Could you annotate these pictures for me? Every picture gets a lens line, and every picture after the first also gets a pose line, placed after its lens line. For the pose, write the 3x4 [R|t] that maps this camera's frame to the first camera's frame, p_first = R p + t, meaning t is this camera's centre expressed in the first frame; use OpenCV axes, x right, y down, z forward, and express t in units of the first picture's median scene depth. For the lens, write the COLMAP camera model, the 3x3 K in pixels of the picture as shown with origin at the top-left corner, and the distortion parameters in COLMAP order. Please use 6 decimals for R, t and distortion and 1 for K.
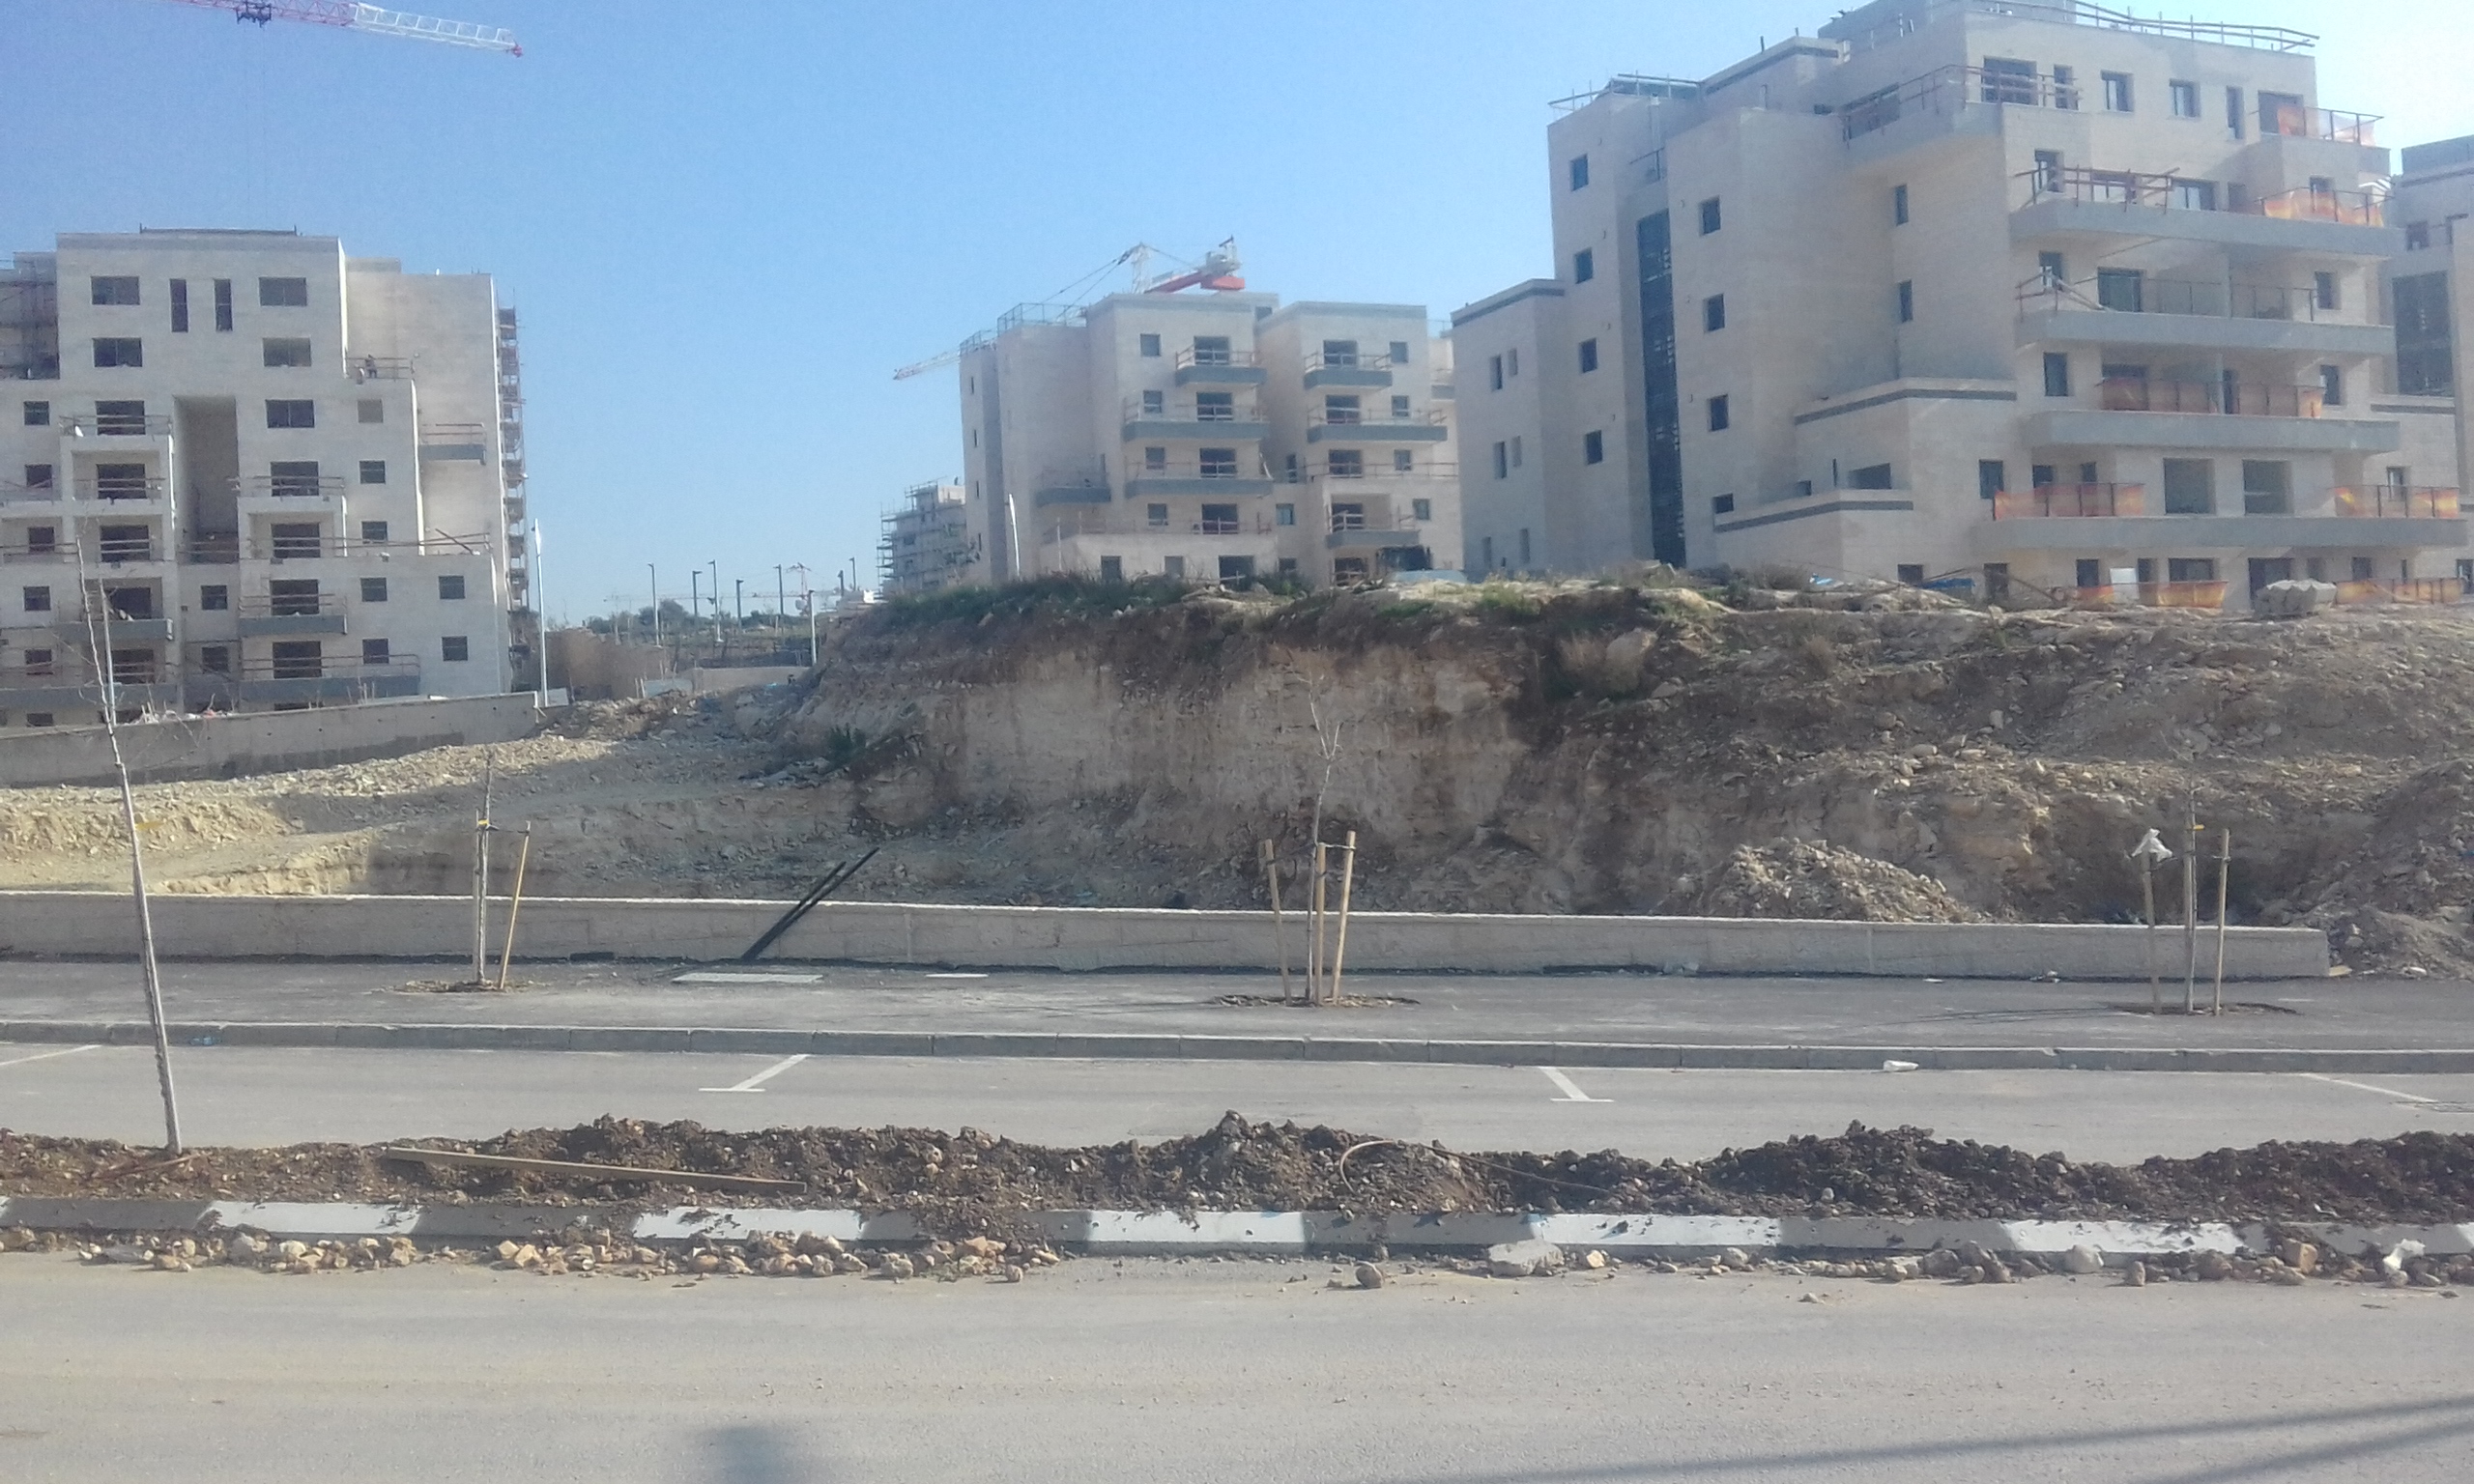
lens RADIAL K [[2295.5, 0, 1234.2], [0, 2295.5, 757.0], [0, 0, 1]] dist [0.101620, -0.212194]
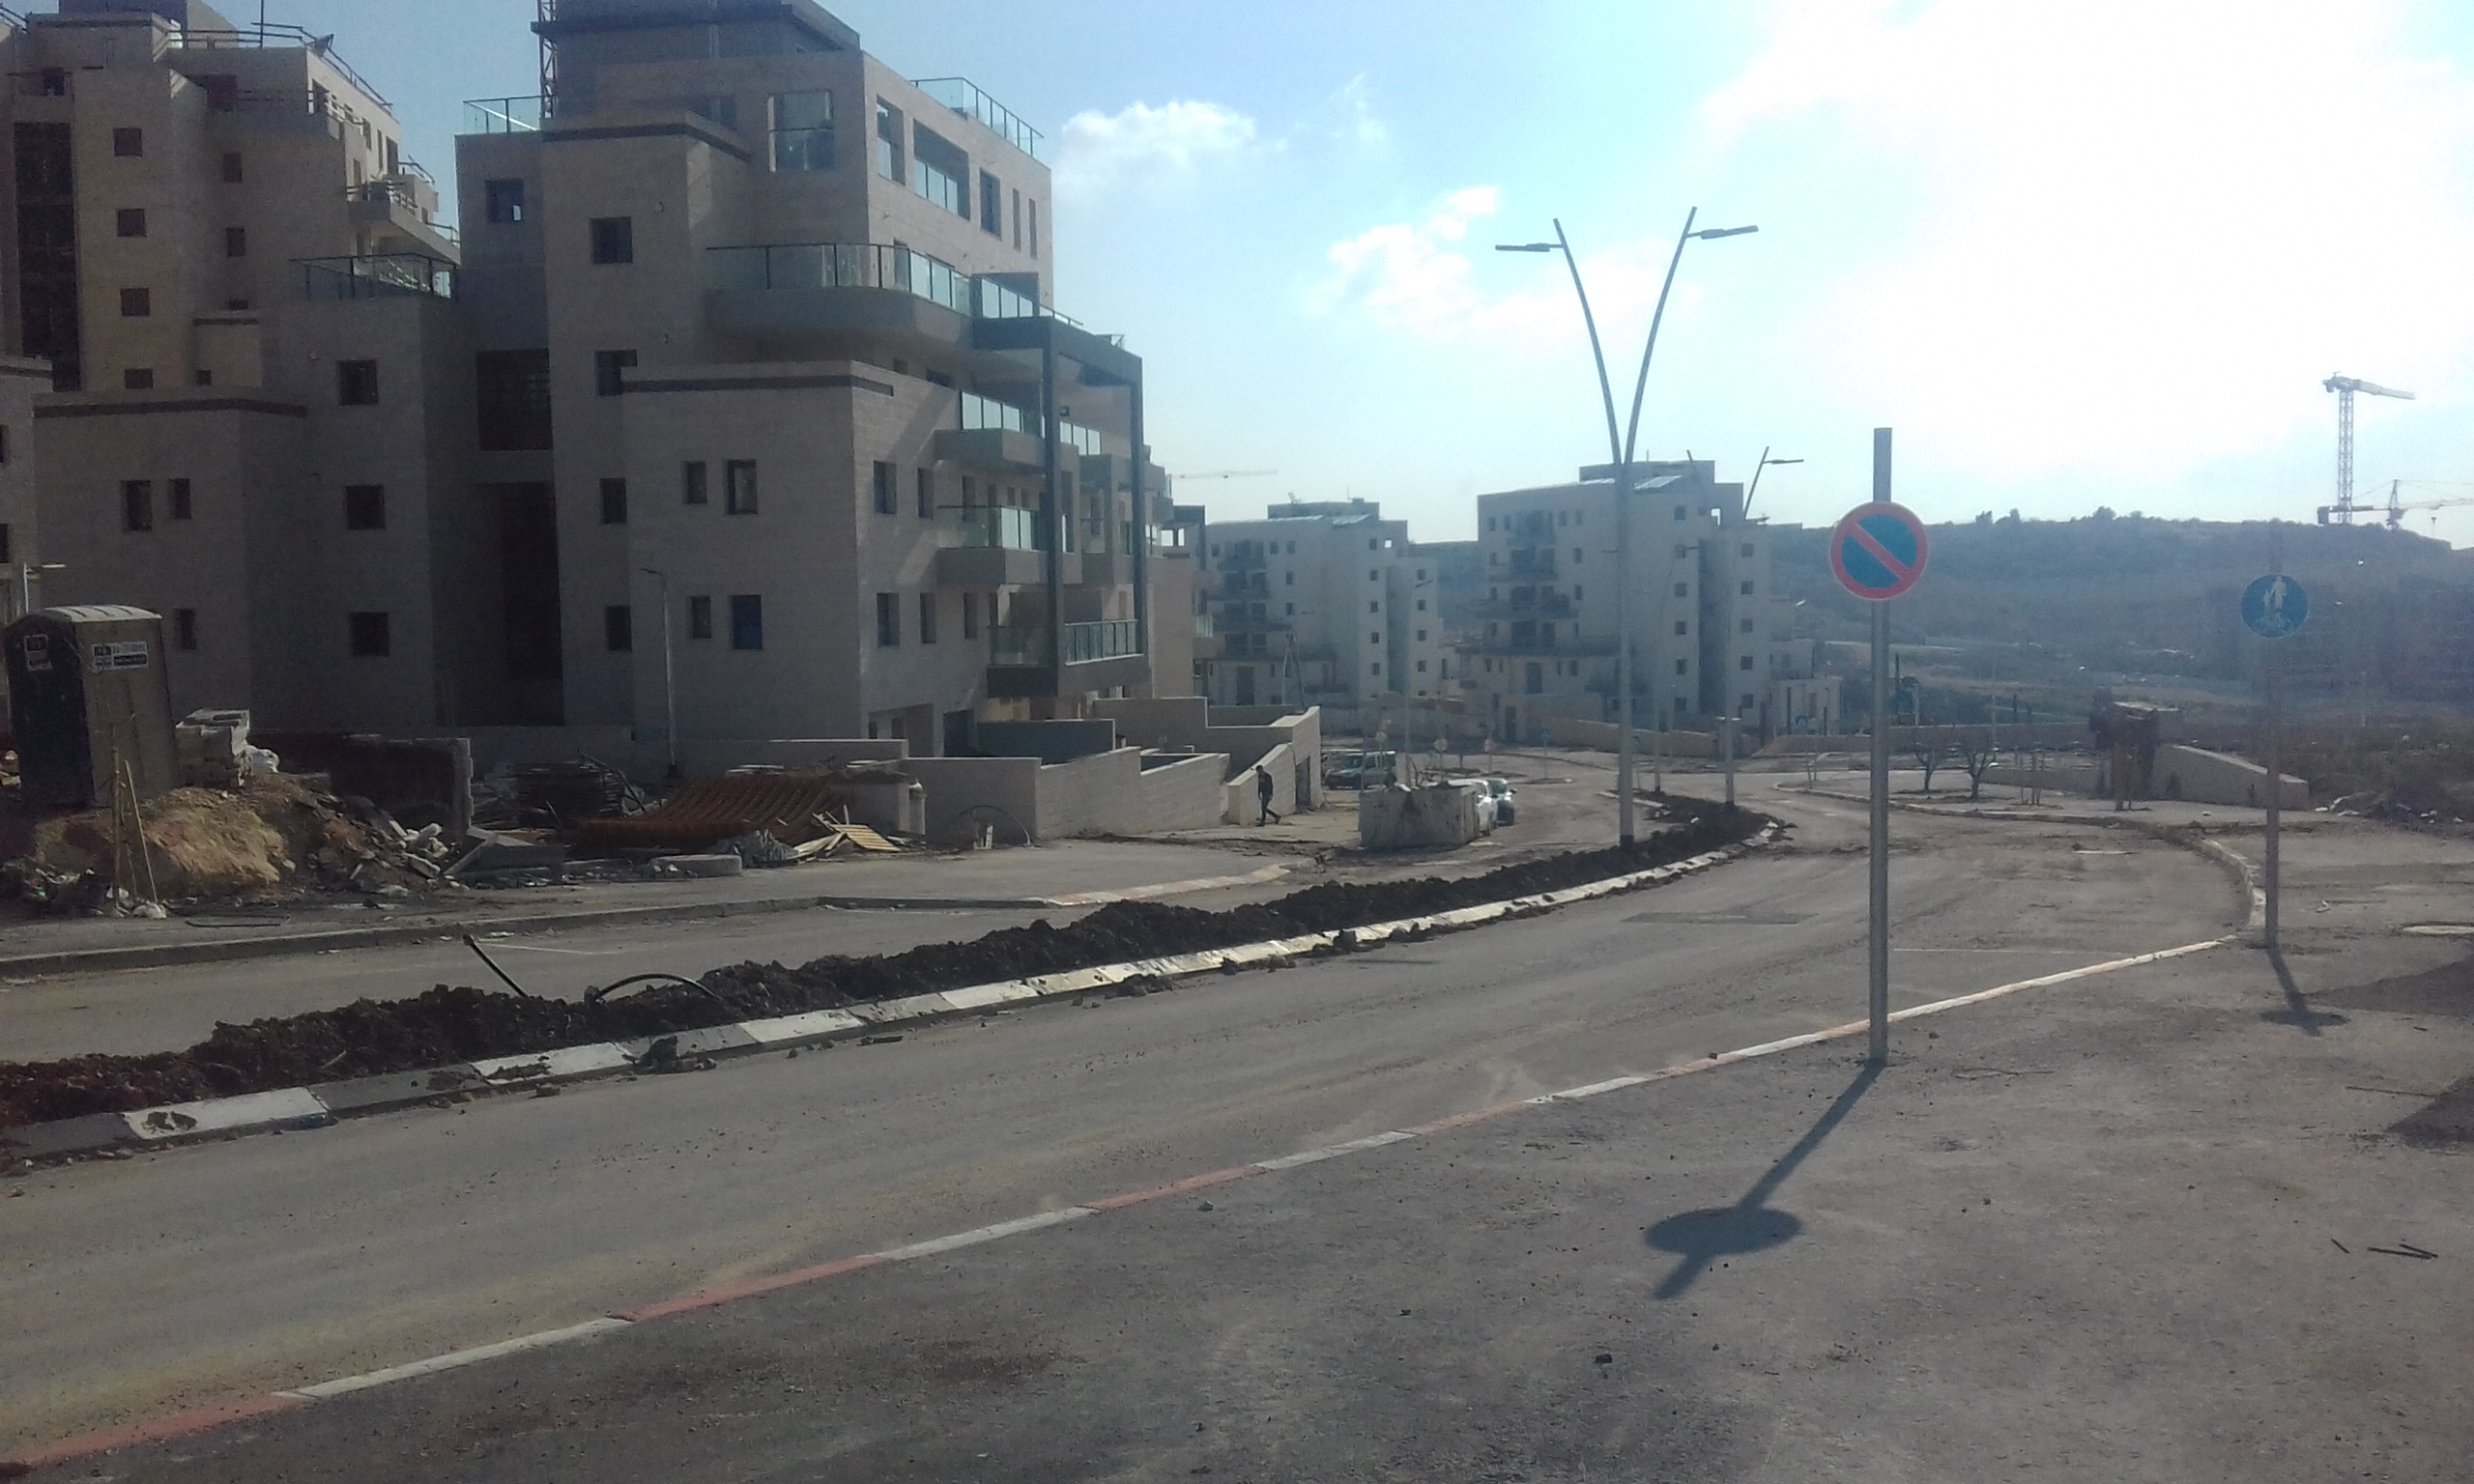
lens RADIAL K [[2299.1, 0, 1245.2], [0, 2299.1, 733.5], [0, 0, 1]] dist [0.110408, -0.240185]
pose [[0.681451, -0.004702, 0.731848, 0.344273], [-0.024135, 0.999291, 0.028893, -0.001675], [-0.731465, -0.037352, 0.680855, 0.003338]]
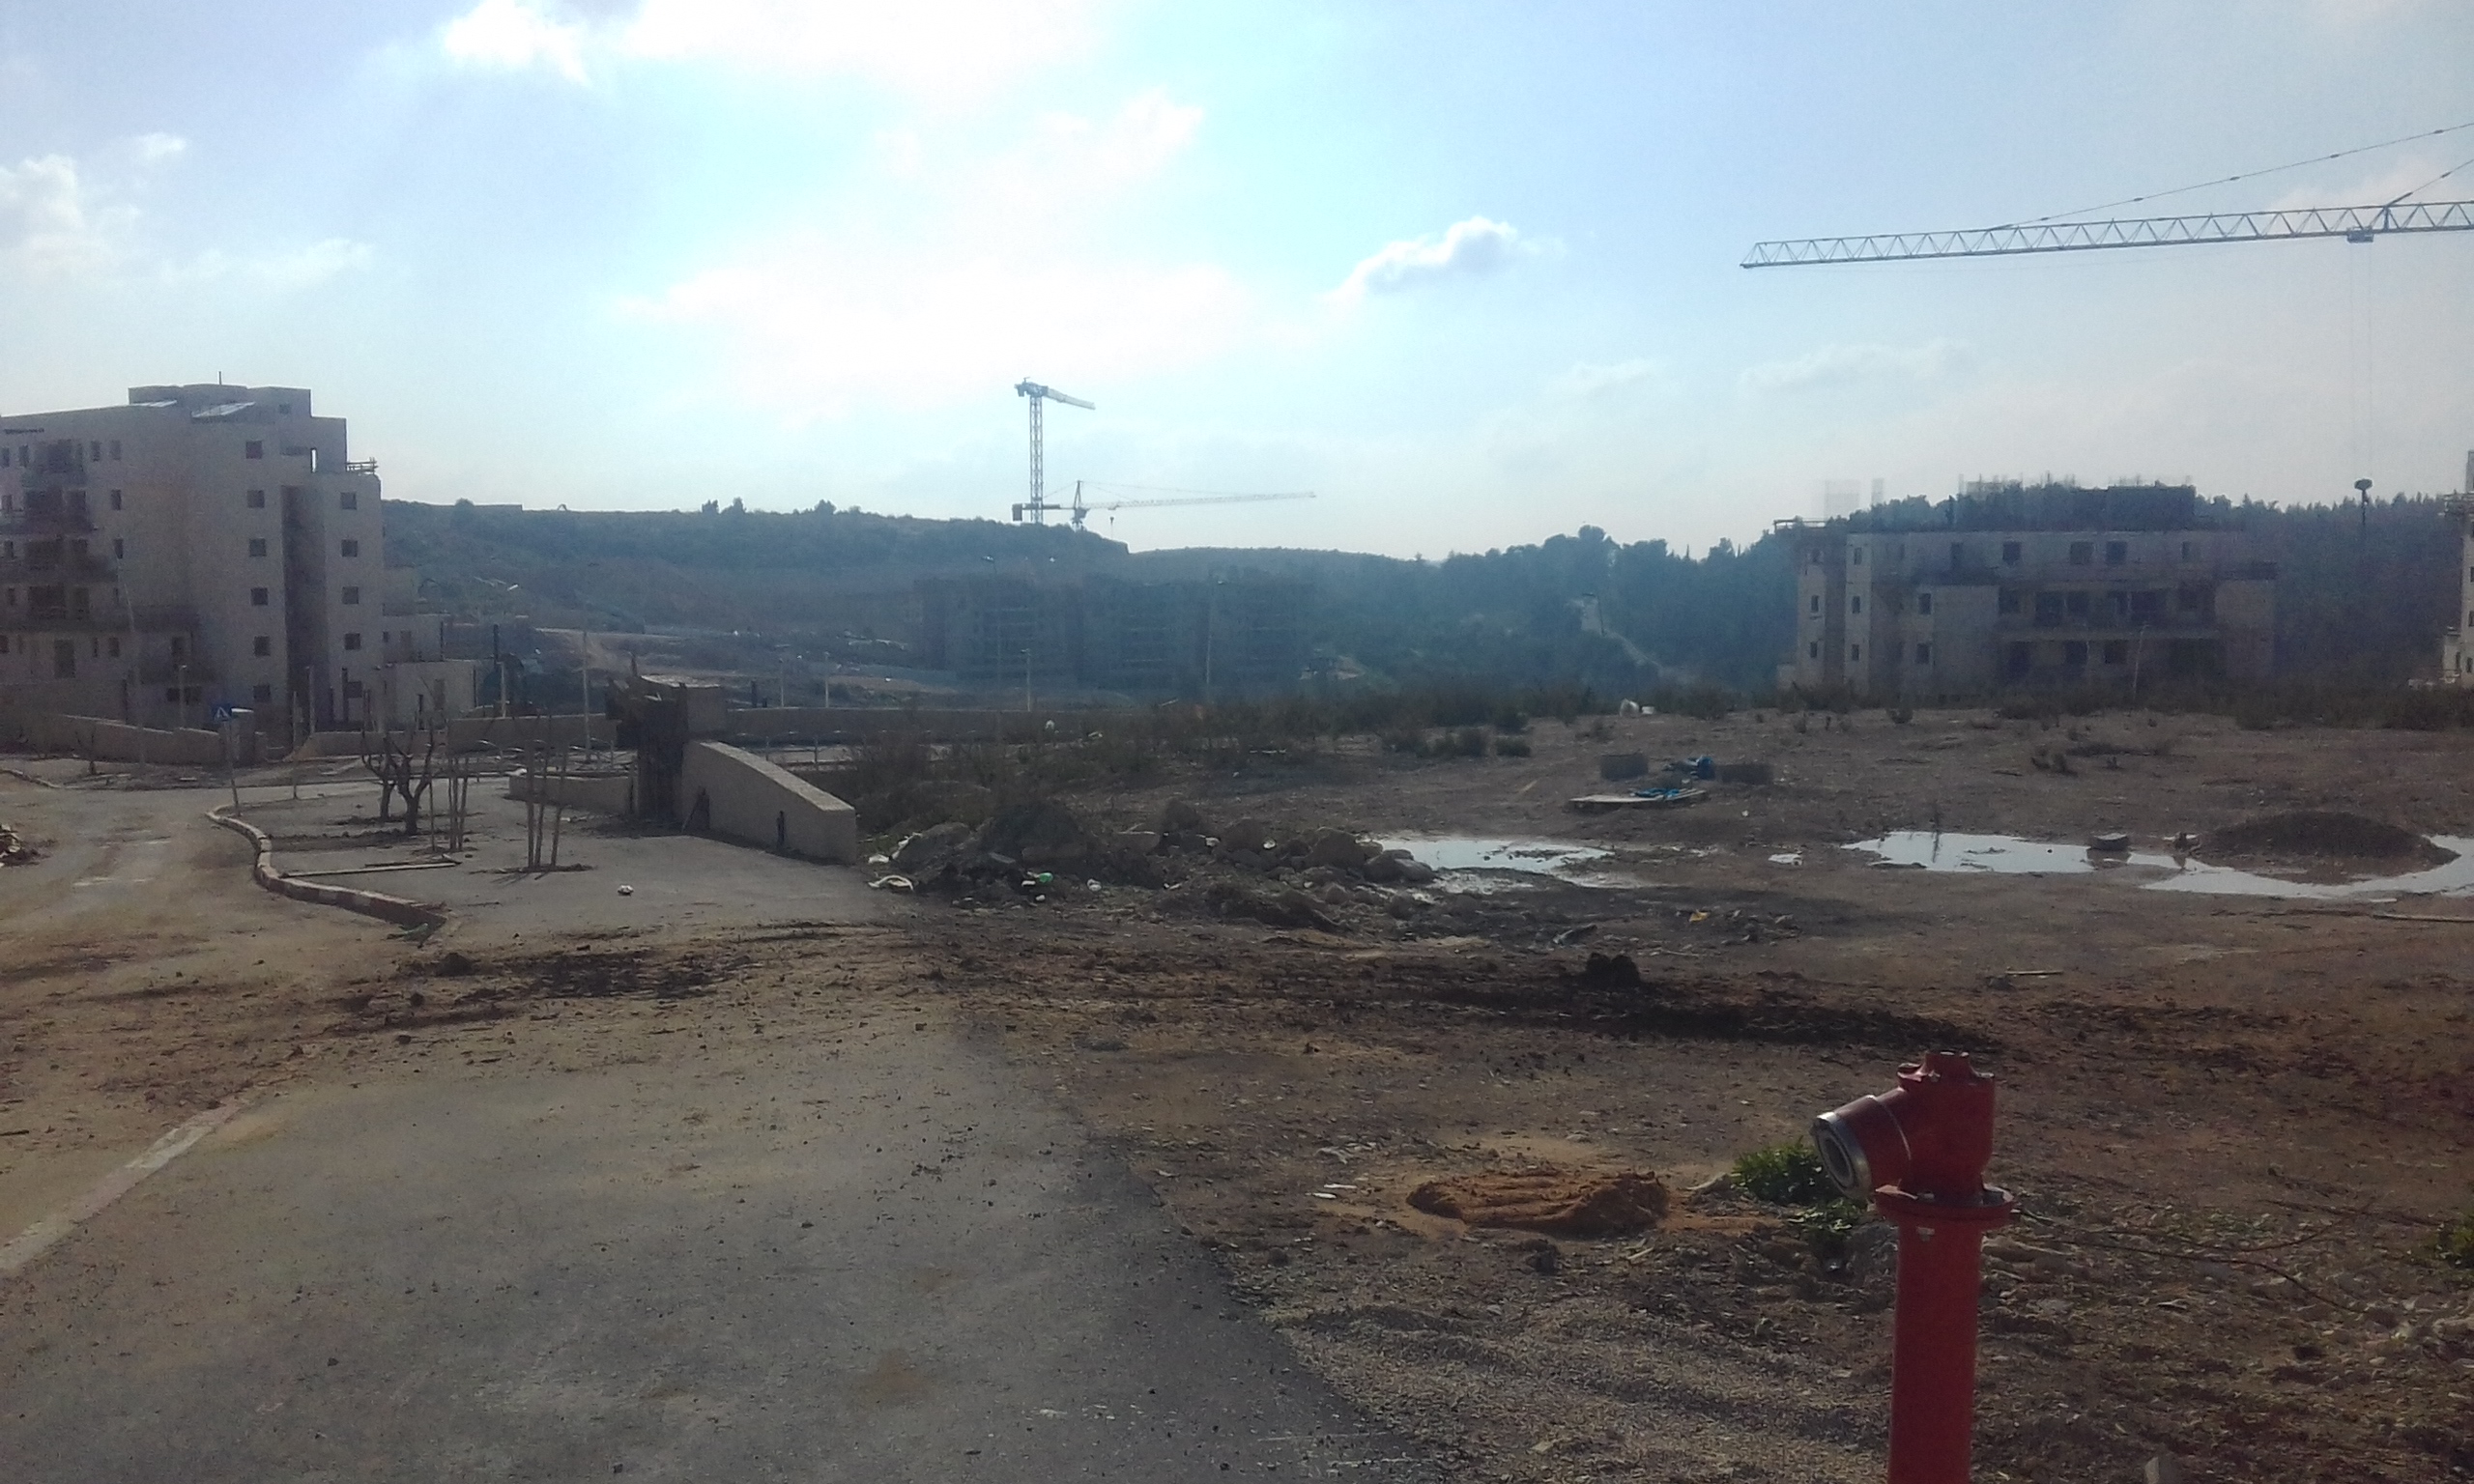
lens RADIAL K [[2299.1, 0, 1245.2], [0, 2299.1, 733.5], [0, 0, 1]] dist [0.110408, -0.240185]
pose [[0.220281, -0.014964, 0.975322, 0.991862], [-0.020492, 0.999591, 0.019964, 0.008589], [-0.975221, -0.024384, 0.219885, 0.174169]]
